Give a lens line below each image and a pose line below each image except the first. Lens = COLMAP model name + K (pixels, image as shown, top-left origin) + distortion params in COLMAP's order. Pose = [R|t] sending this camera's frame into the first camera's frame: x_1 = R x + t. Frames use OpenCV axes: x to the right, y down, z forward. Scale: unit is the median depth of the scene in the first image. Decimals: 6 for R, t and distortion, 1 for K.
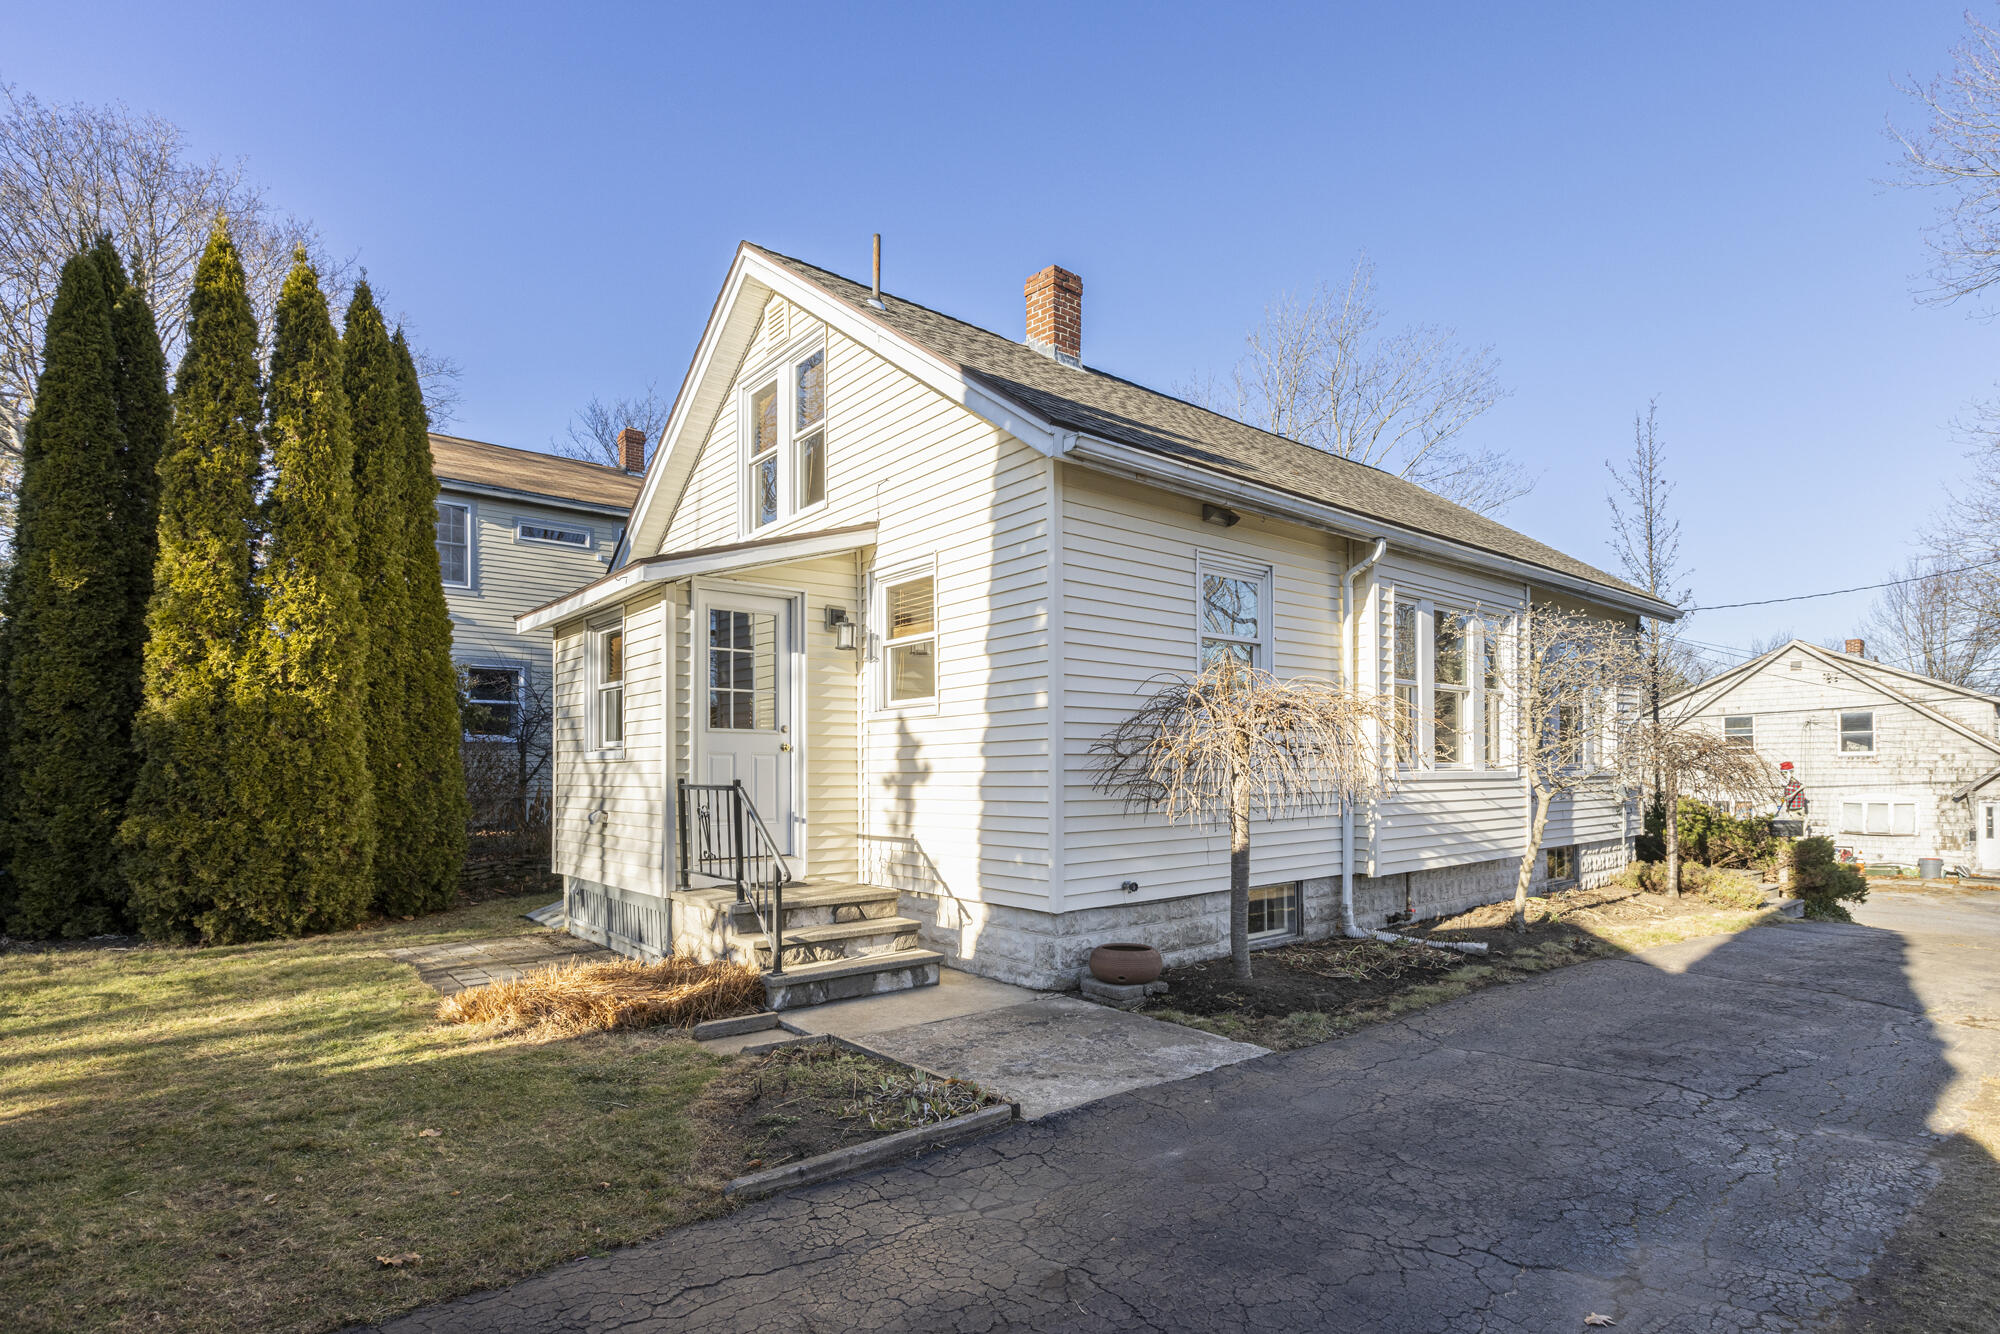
lens RADIAL K [[976.9, 0, 949.5], [0, 976.9, 770.1], [0, 0, 1]] dist [-0.001239, -0.003262]
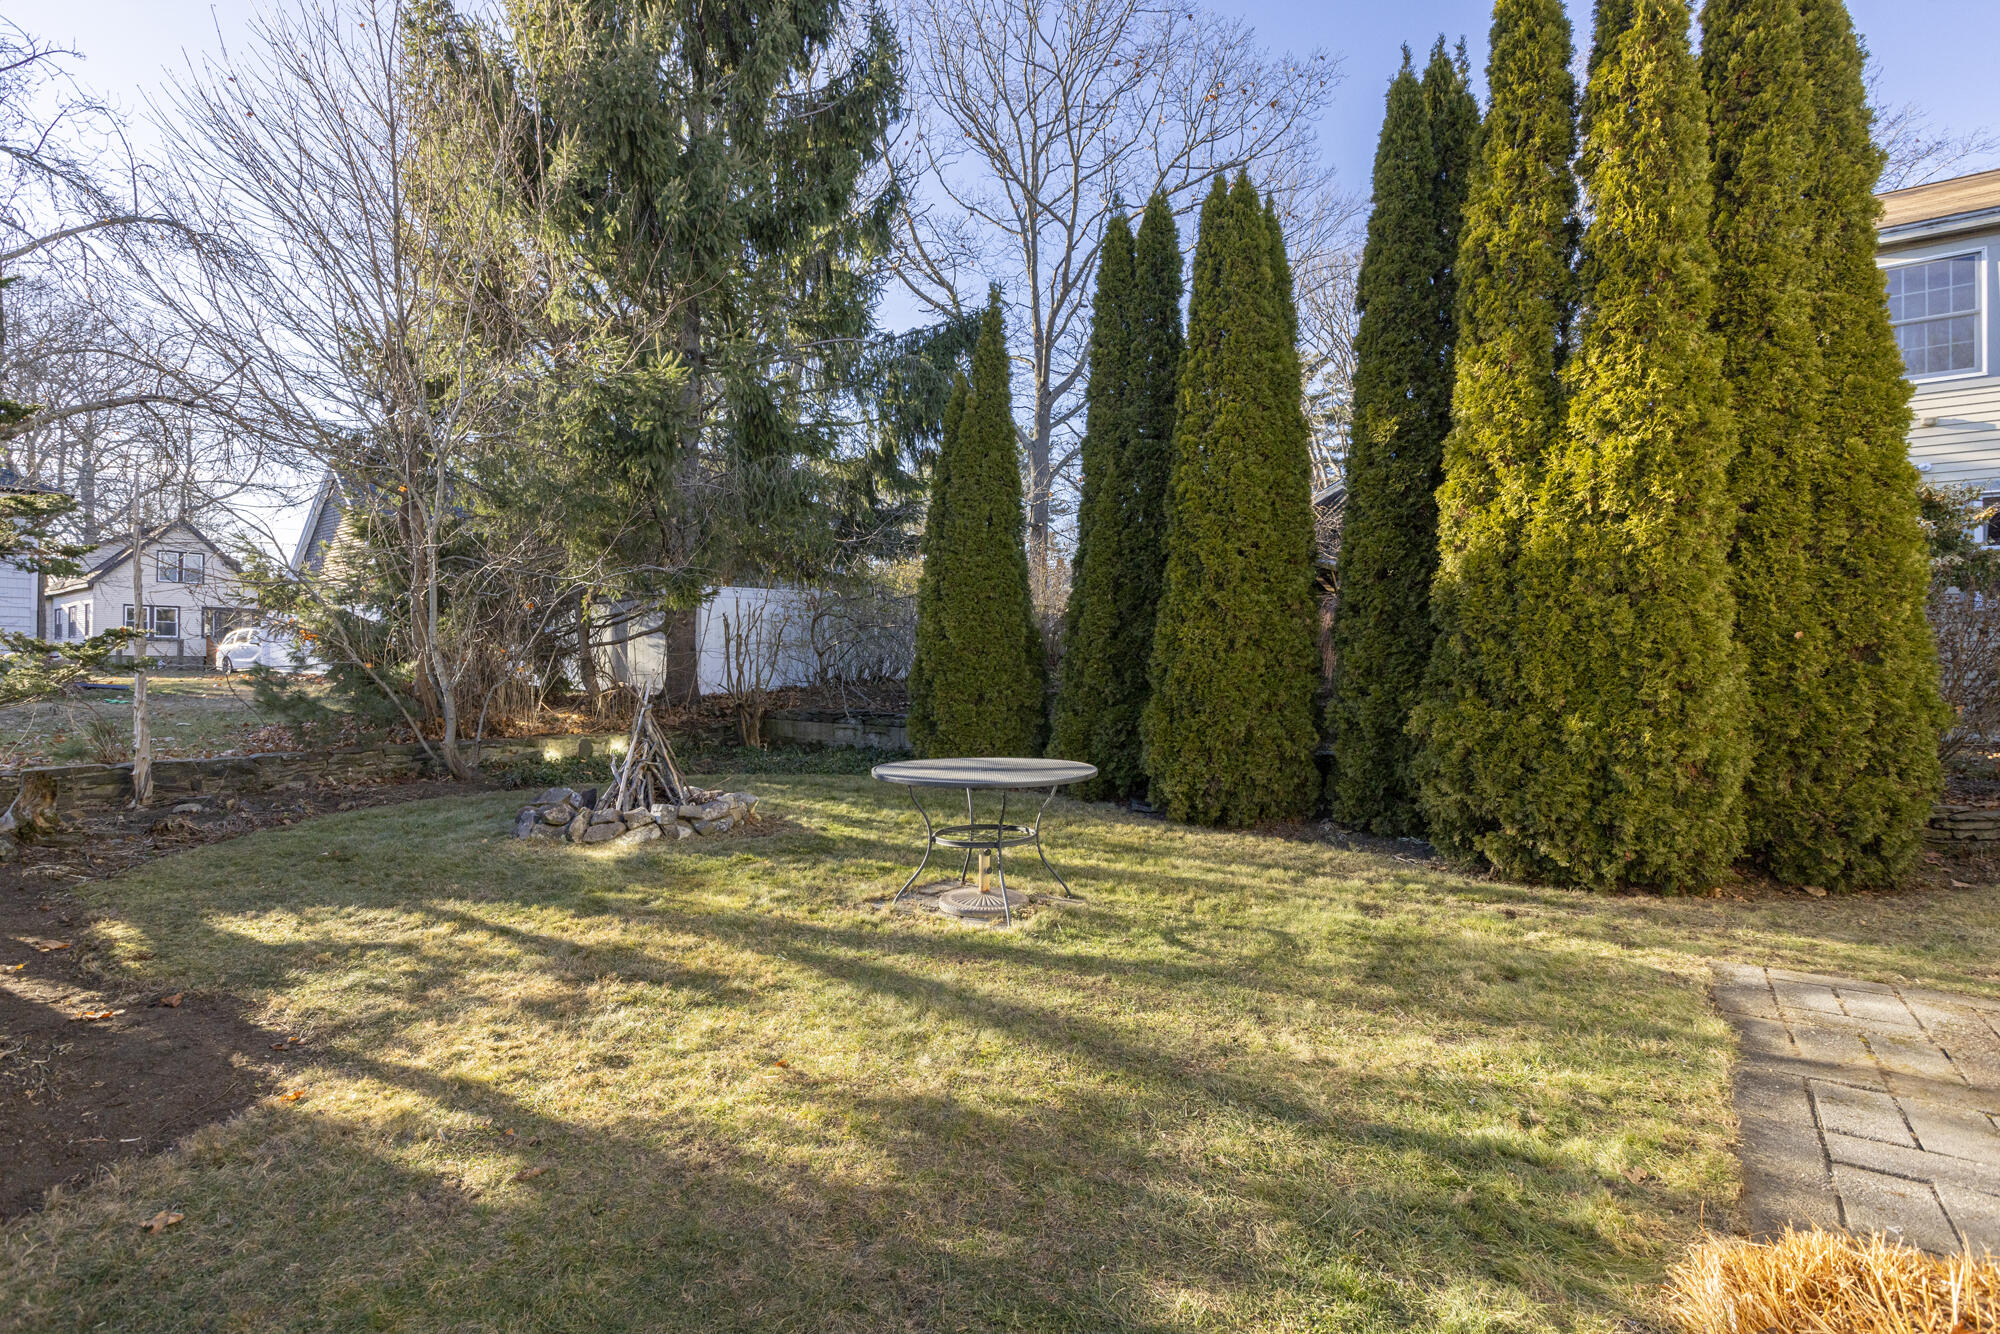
lens RADIAL K [[976.9, 0, 1000.3], [0, 976.9, 662.9], [0, 0, 1]] dist [-0.001239, -0.003262]
pose [[0.297000, -0.000368, -0.954877, -0.154926], [-0.004974, 0.999986, -0.001933, 0.018036], [0.954864, 0.005324, 0.296994, 0.400433]]
